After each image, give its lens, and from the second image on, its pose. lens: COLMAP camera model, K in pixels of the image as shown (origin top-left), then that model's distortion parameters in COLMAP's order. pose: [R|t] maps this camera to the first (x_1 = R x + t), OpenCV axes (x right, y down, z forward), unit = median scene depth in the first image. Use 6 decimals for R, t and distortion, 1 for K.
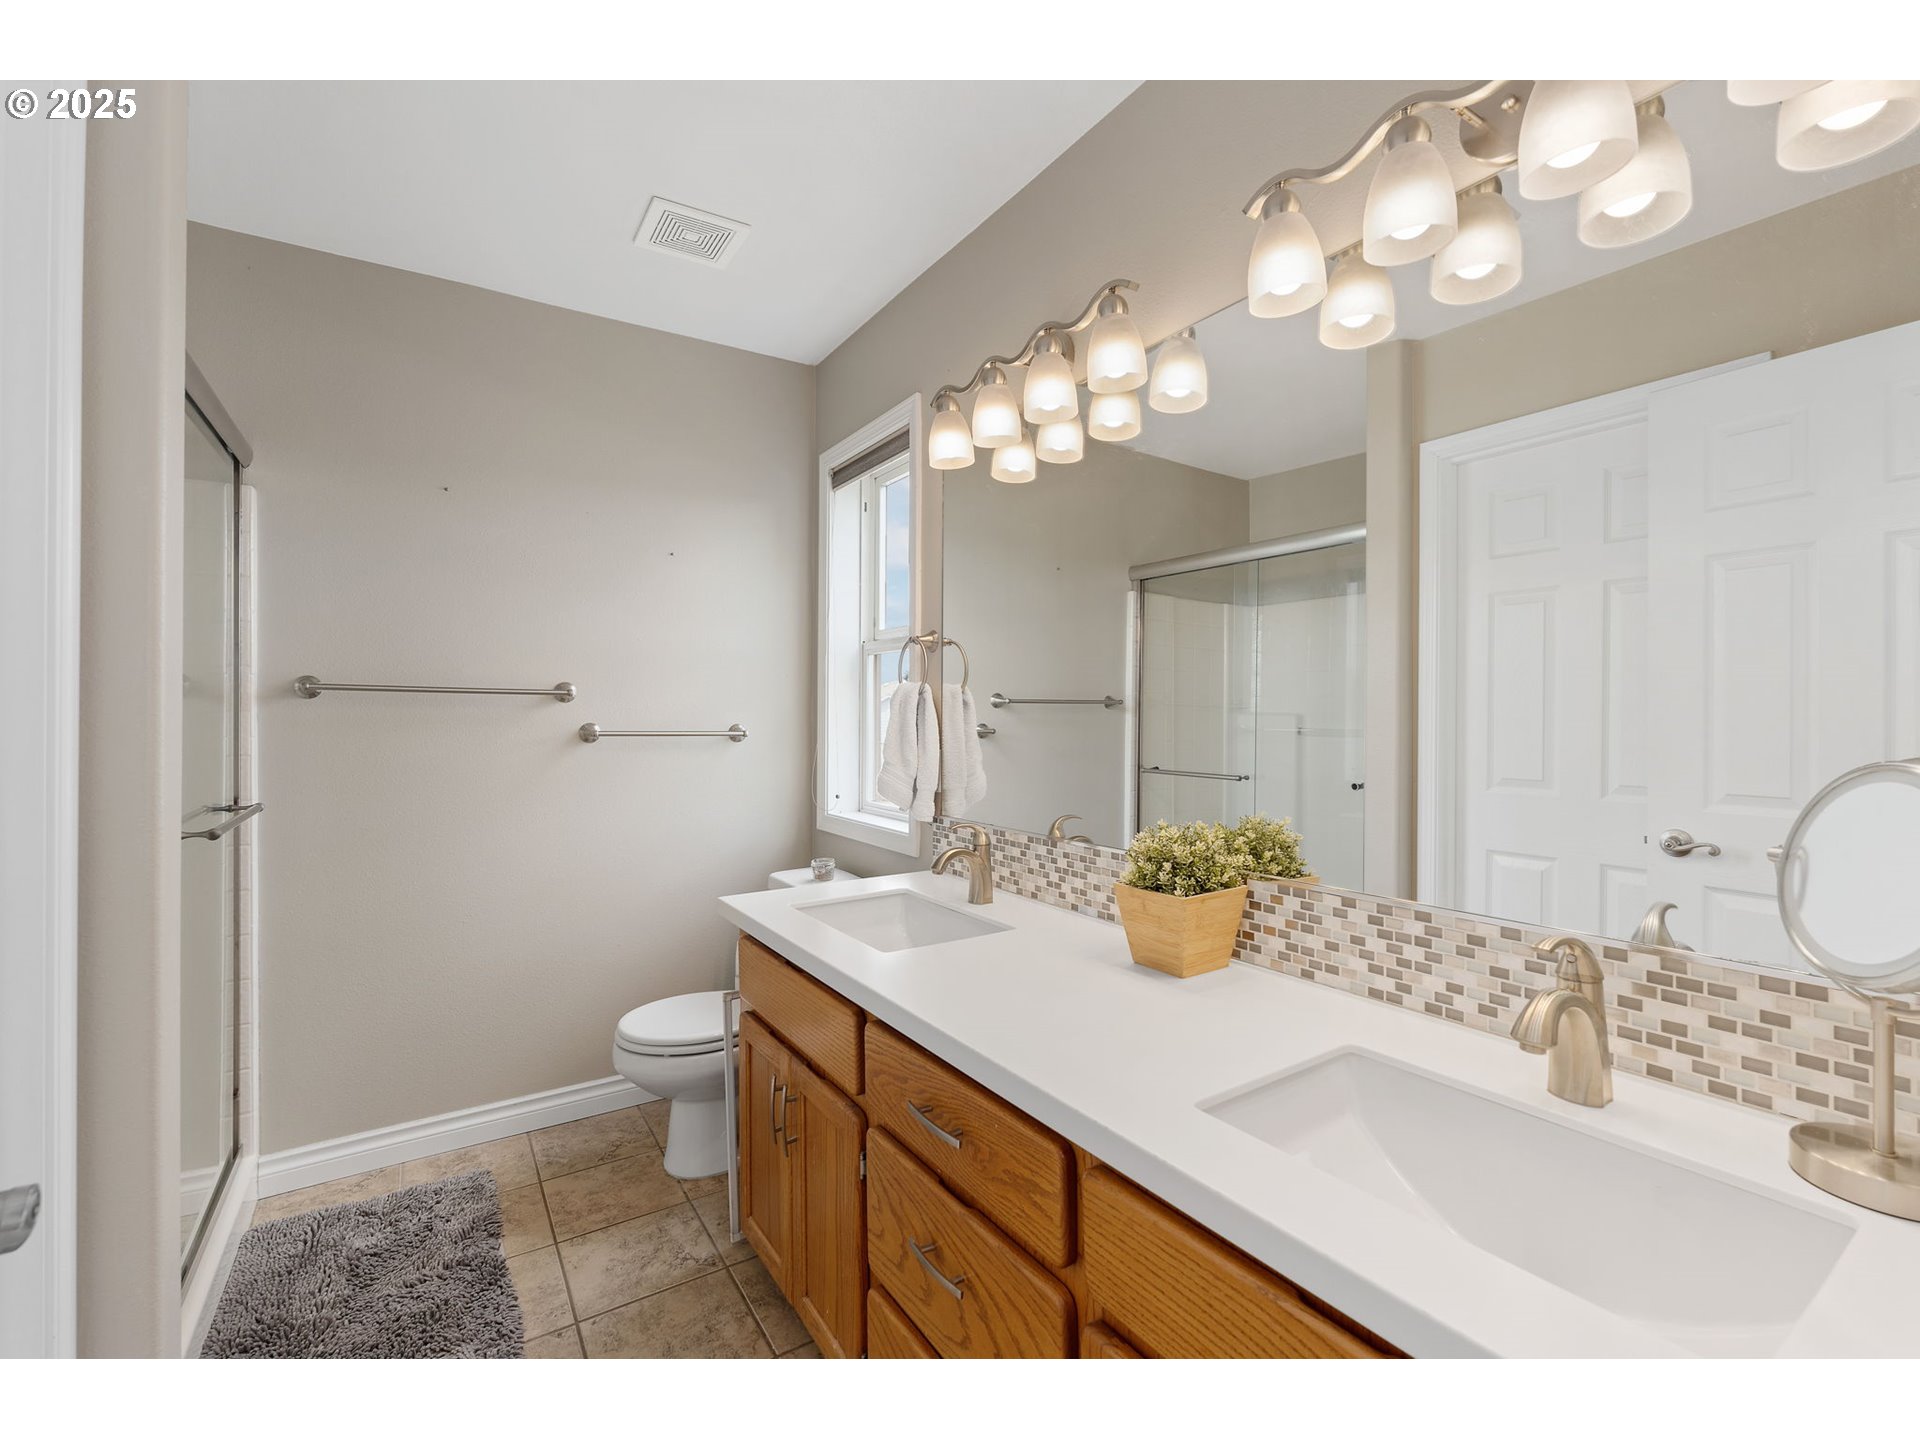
lens RADIAL K [[866.7, 0, 958.6], [0, 866.7, 717.4], [0, 0, 1]] dist [-0.000992, -0.000465]
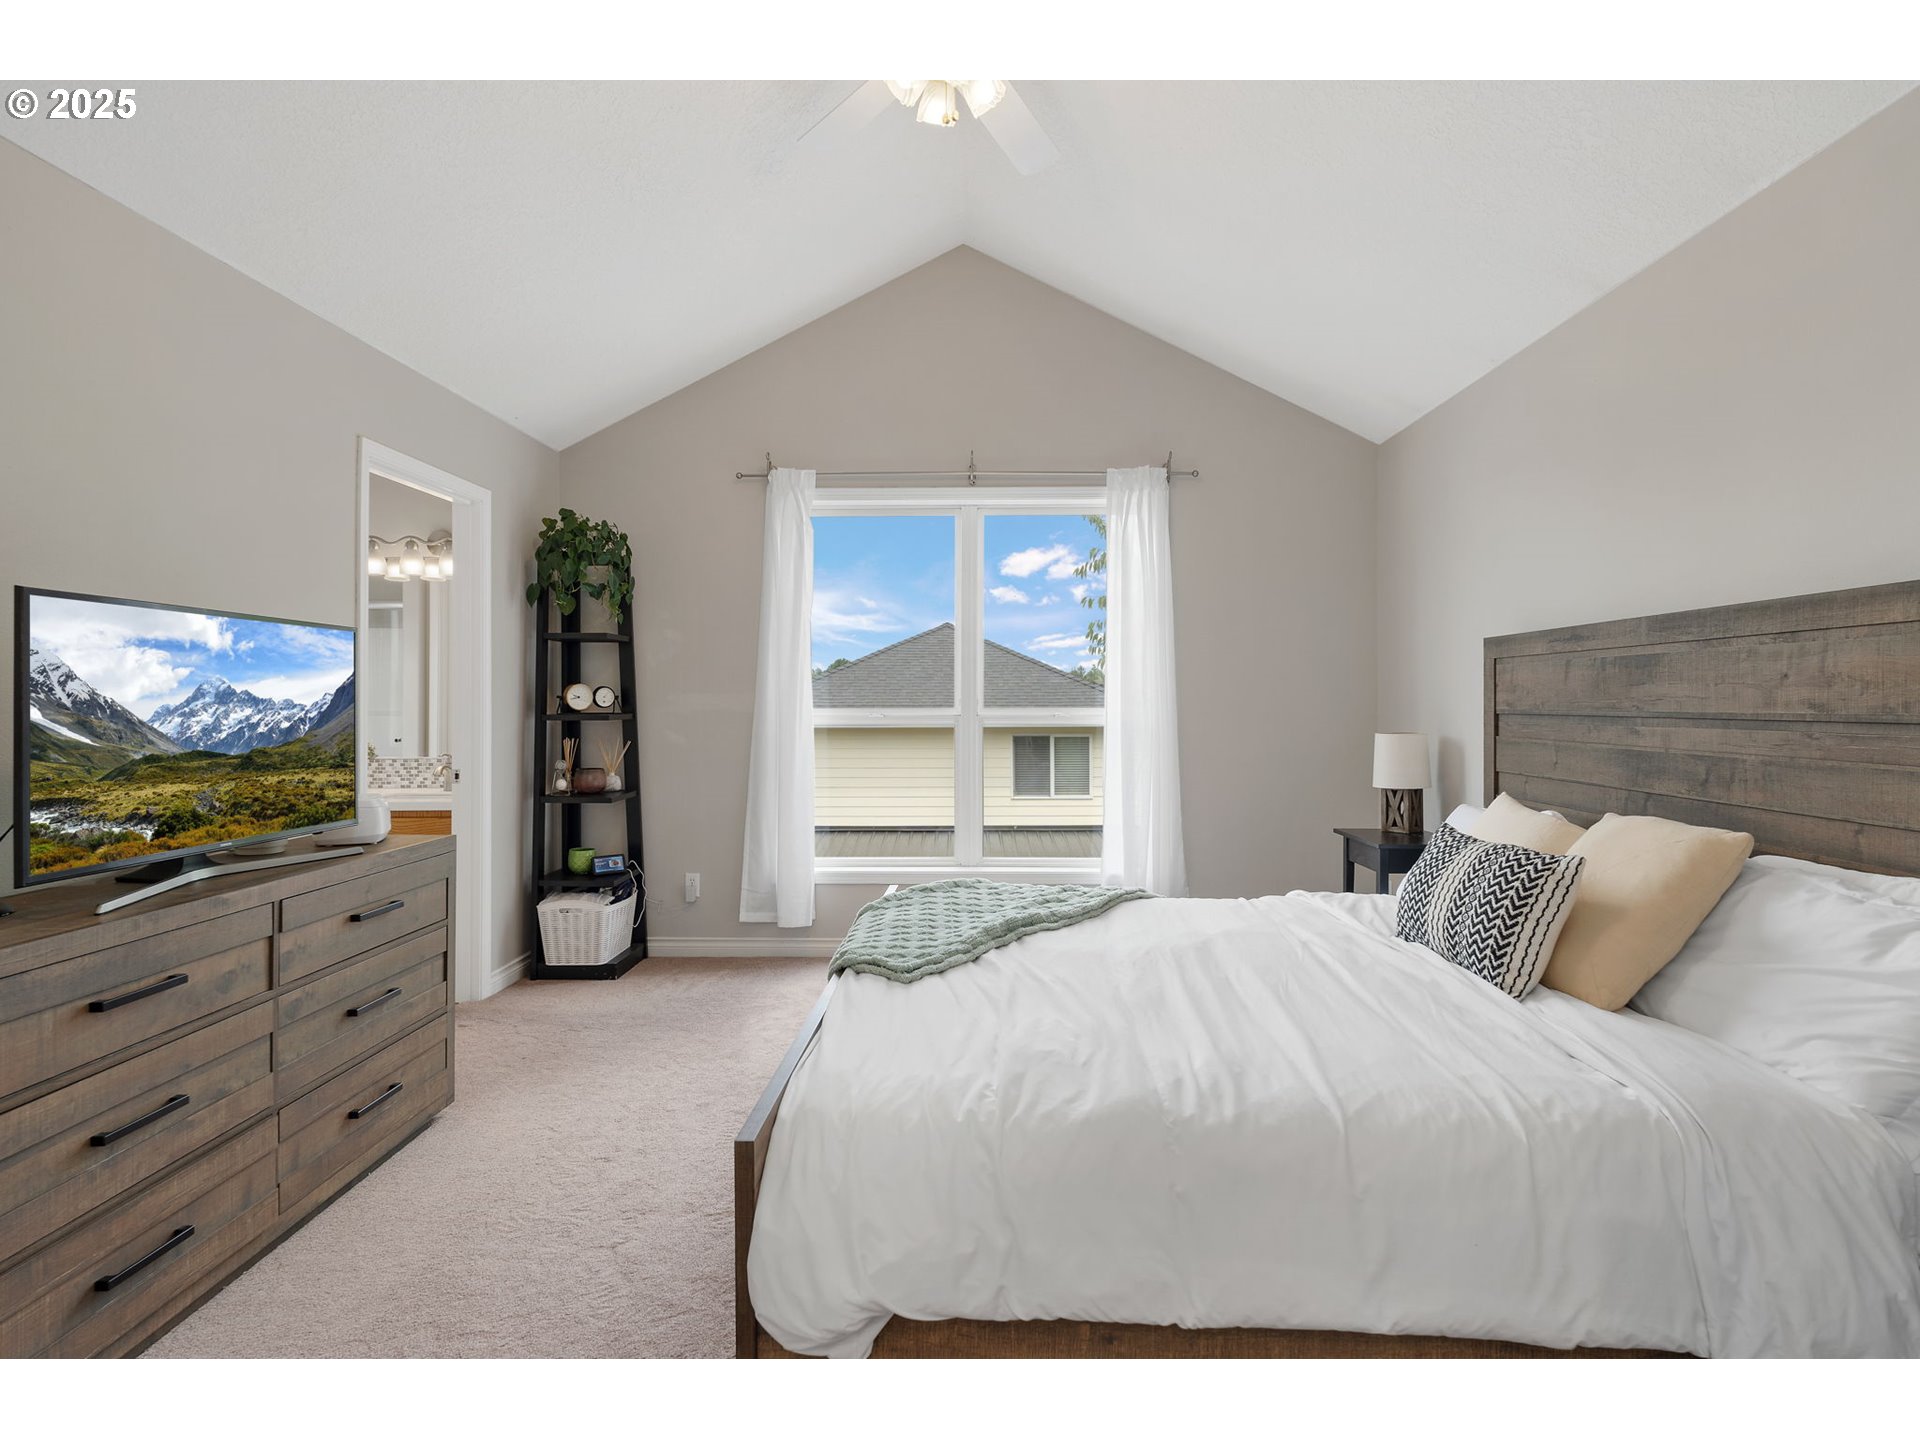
lens RADIAL K [[866.7, 0, 961.6], [0, 866.7, 701.4], [0, 0, 1]] dist [-0.000992, -0.000465]
pose [[0.535313, -0.002495, 0.844650, -0.384189], [0.001205, 0.999997, 0.002190, -0.007093], [-0.844653, -0.000154, 0.535314, -0.844391]]
